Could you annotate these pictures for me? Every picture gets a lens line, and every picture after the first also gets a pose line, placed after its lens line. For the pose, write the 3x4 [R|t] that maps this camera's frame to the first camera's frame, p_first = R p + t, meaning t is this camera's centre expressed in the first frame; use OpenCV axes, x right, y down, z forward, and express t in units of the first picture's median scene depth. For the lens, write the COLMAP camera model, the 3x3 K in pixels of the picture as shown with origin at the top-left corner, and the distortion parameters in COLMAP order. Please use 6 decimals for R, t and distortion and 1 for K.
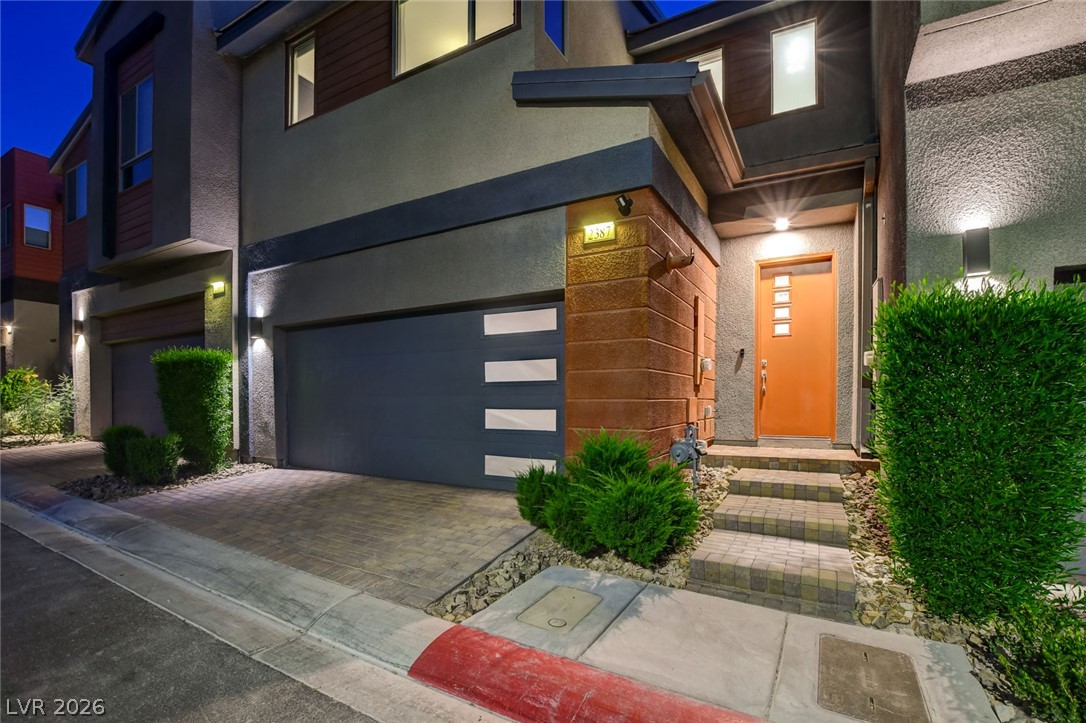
lens RADIAL K [[475.2, 0, 540.6], [0, 475.2, 373.0], [0, 0, 1]] dist [-0.031846, 0.005716]
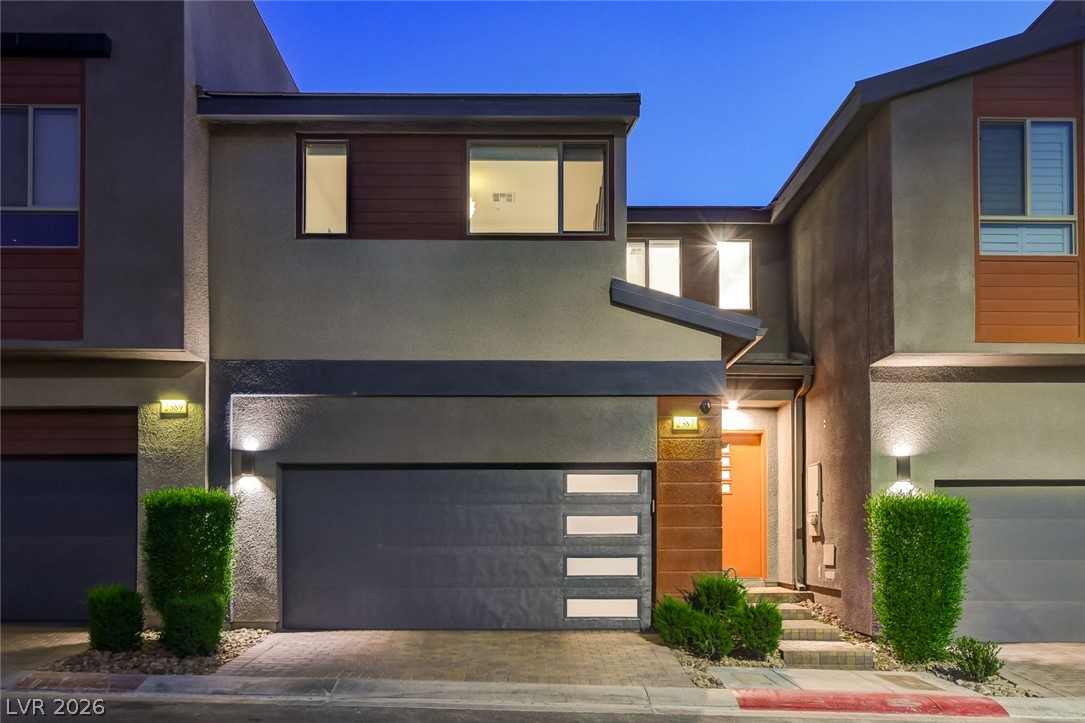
lens RADIAL K [[687.9, 0, 545.9], [0, 687.9, 461.8], [0, 0, 1]] dist [-0.001378, 0.000553]
pose [[0.874700, 0.054637, 0.481575, -1.060190], [-0.025541, 0.997441, -0.066773, -0.045260], [-0.483991, 0.046107, 0.873857, -0.456954]]
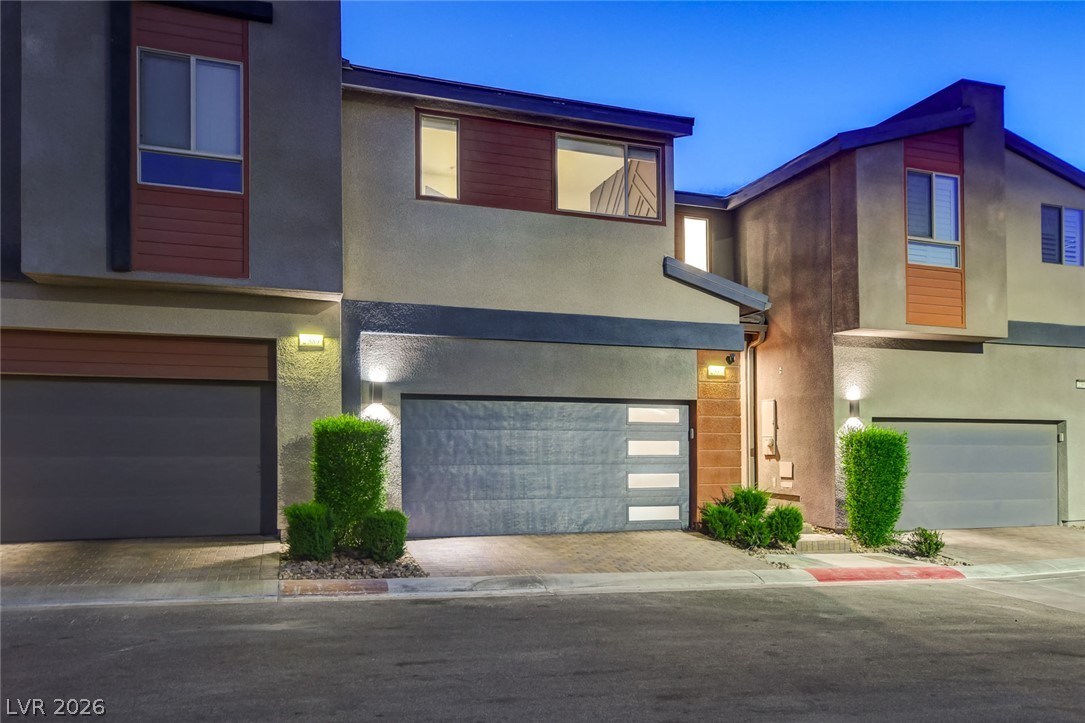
lens RADIAL K [[653.8, 0, 542.5], [0, 653.8, 361.5], [0, 0, 1]] dist [-0.000811, -0.000188]
pose [[0.712875, 0.093266, 0.695062, -1.872790], [-0.041834, 0.995008, -0.090608, -0.078415], [-0.700043, 0.035515, 0.713217, -0.254657]]
